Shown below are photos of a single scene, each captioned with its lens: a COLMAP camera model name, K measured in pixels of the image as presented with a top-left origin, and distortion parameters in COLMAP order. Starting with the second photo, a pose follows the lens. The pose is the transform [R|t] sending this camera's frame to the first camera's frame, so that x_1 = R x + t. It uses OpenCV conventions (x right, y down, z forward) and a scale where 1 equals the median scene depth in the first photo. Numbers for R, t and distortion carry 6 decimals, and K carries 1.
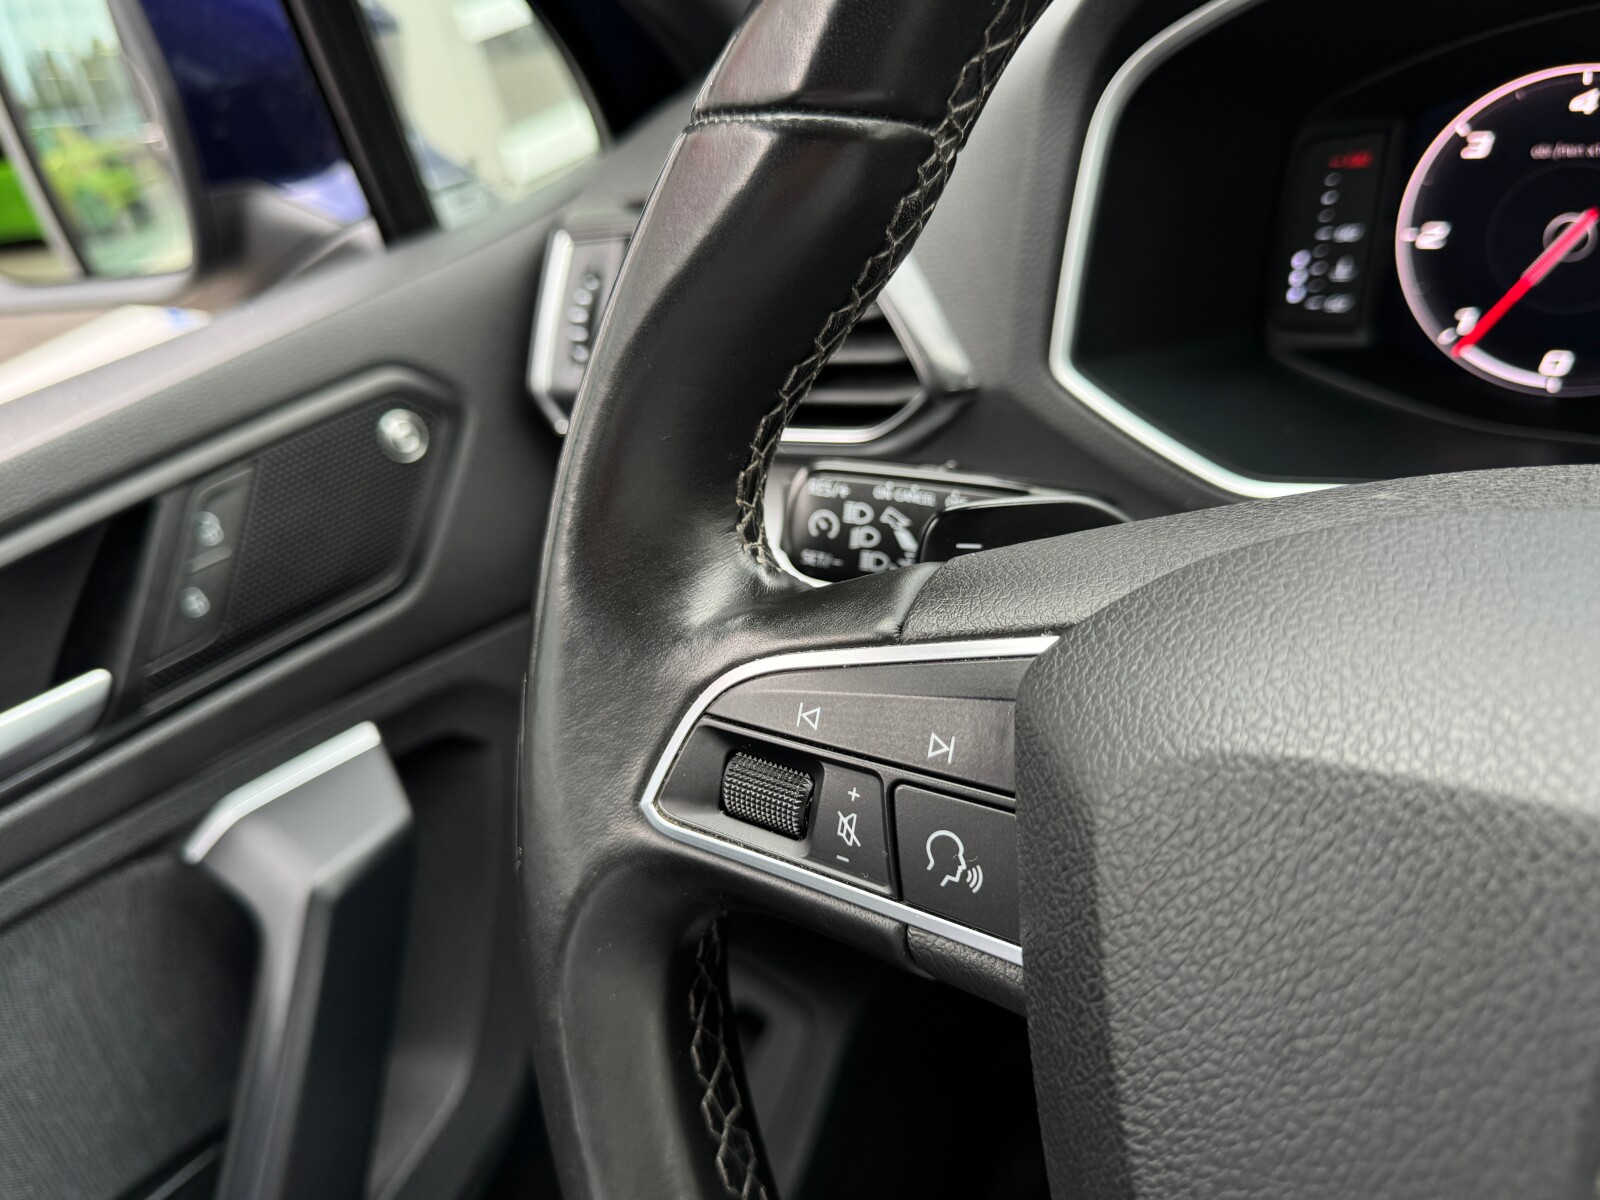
lens RADIAL K [[1304.1, 0, 804.0], [0, 1304.1, 607.8], [0, 0, 1]] dist [-0.027883, -0.003483]
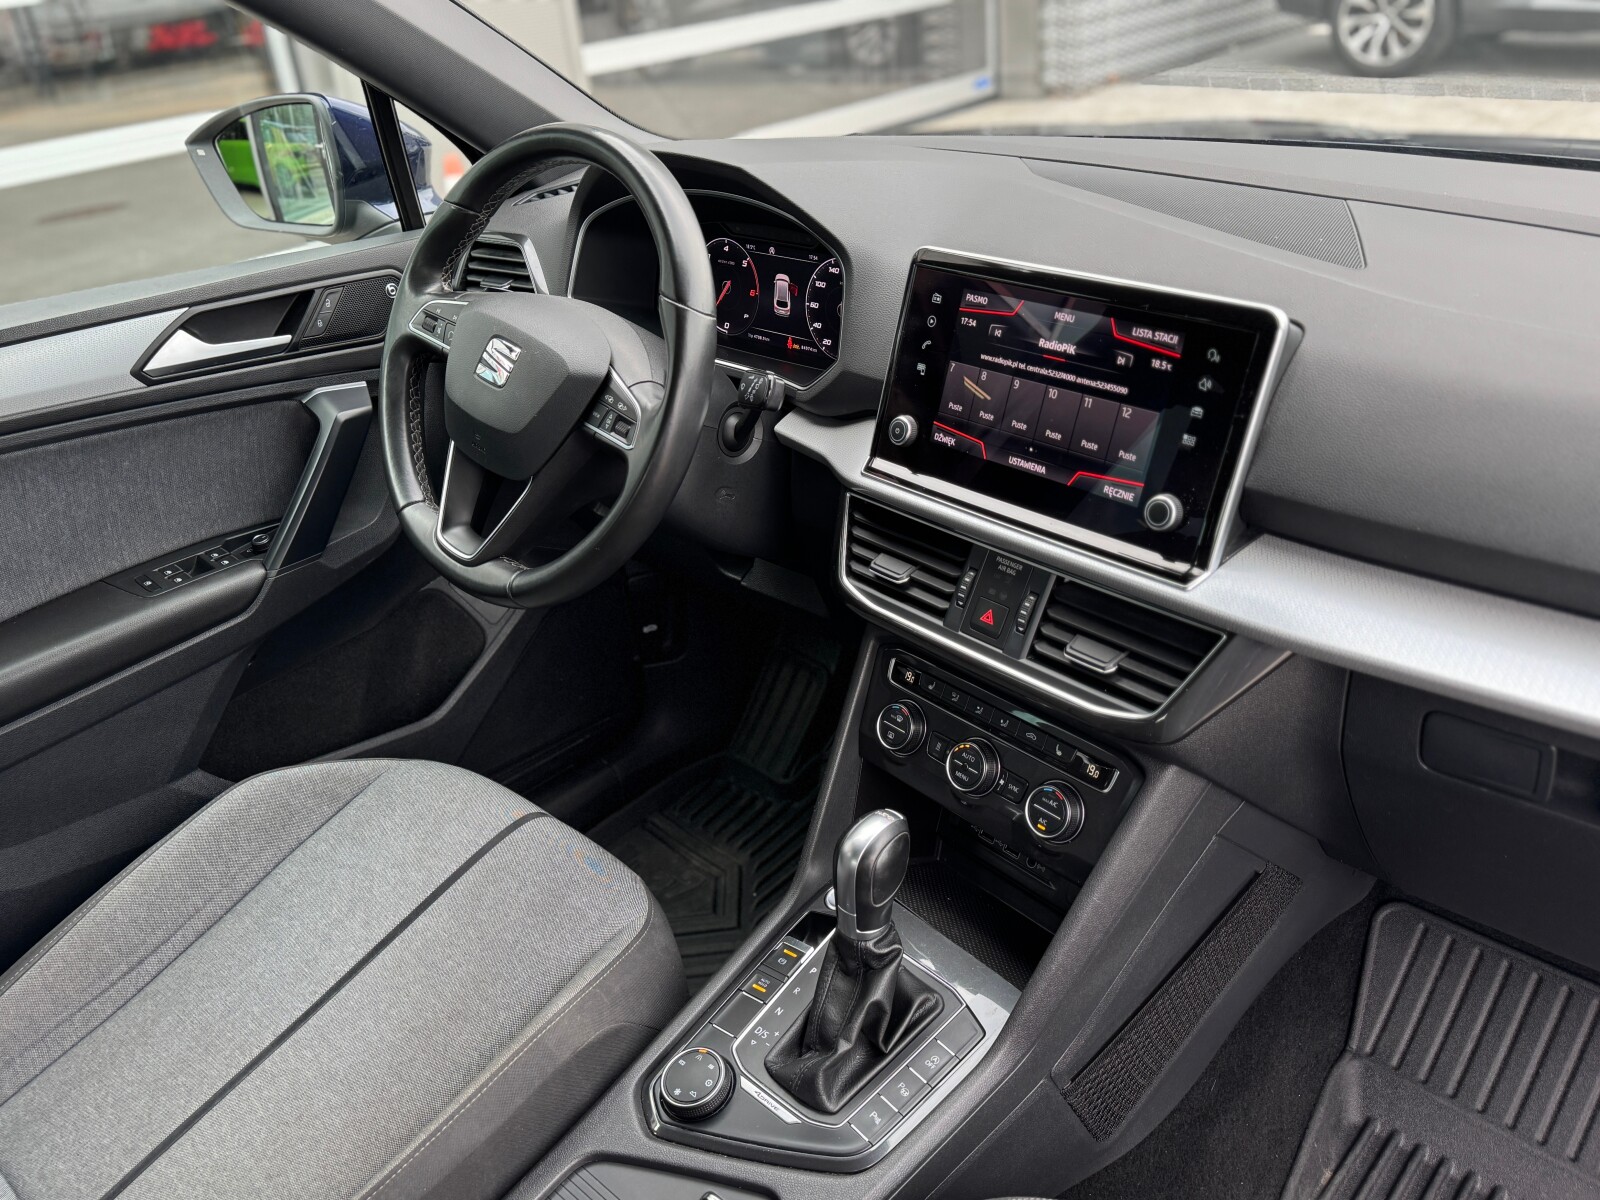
lens RADIAL K [[1290.0, 0, 804.9], [0, 1290.0, 602.5], [0, 0, 1]] dist [0.173771, -0.320747]
pose [[0.983370, 0.176058, -0.044583, 1.080978], [-0.177844, 0.983251, -0.039858, 0.635762], [0.036819, 0.047124, 0.998210, -2.400651]]
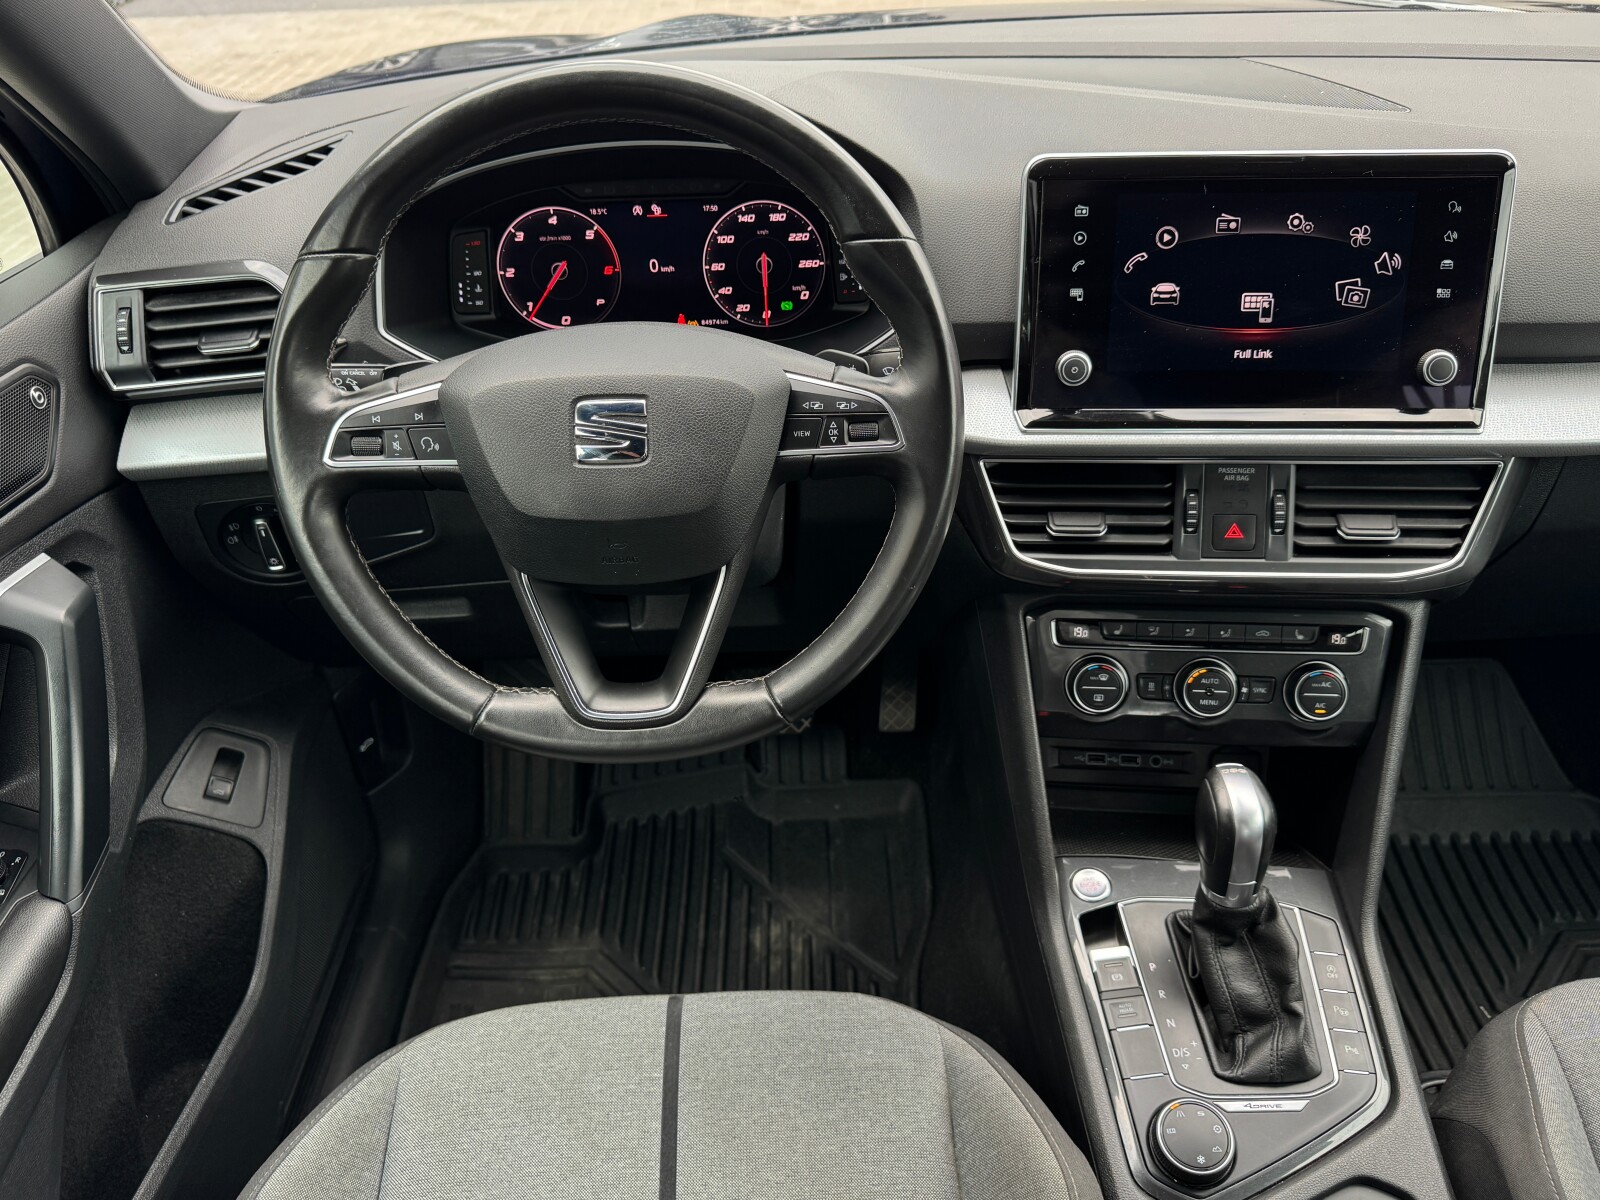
lens RADIAL K [[1226.9, 0, 800.0], [0, 1226.9, 600.0], [0, 0, 1]] dist [0.129579, -0.246584]
pose [[0.787719, -0.194822, 0.584417, -0.625514], [0.211187, 0.976589, 0.040905, 0.365671], [-0.578704, 0.091199, 0.810422, -1.265974]]
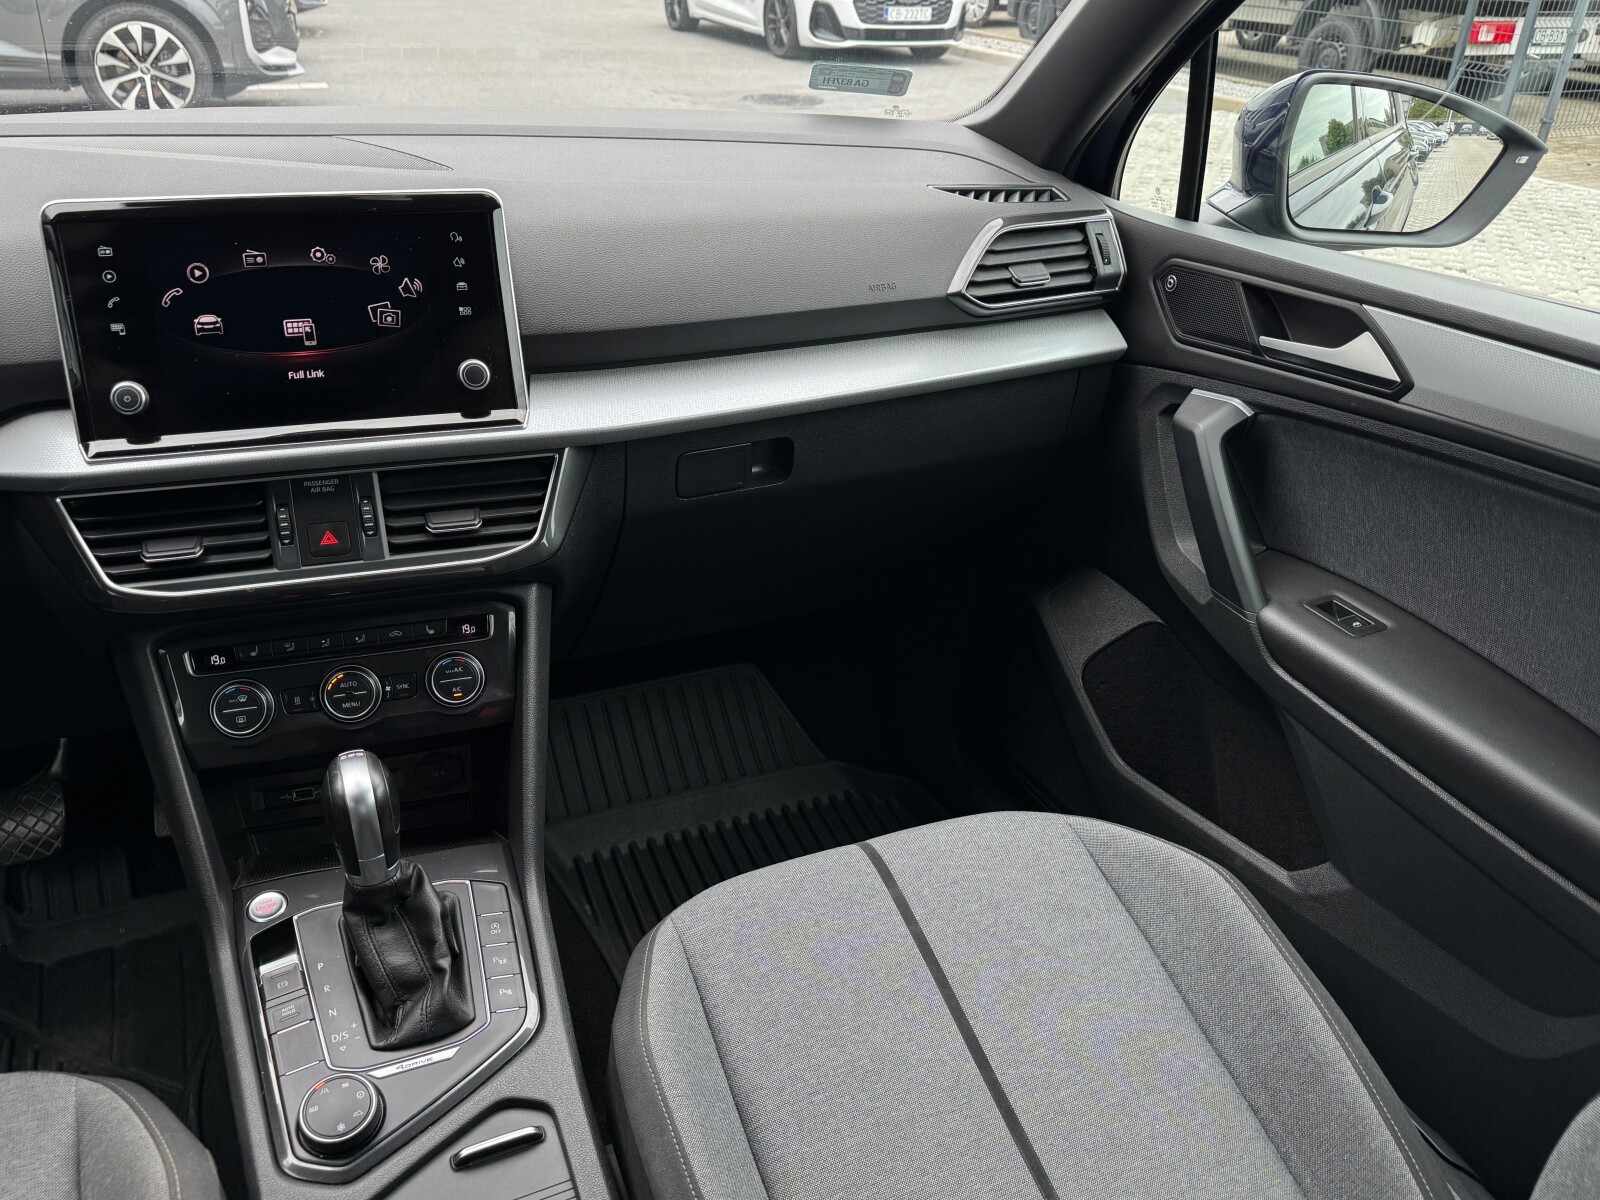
lens RADIAL K [[1226.9, 0, 800.0], [0, 1226.9, 600.0], [0, 0, 1]] dist [0.129579, -0.246584]
pose [[0.476753, -0.216669, 0.851916, -0.325512], [0.351480, 0.935289, 0.041177, 0.835441], [-0.805710, 0.279800, 0.522057, -1.879861]]
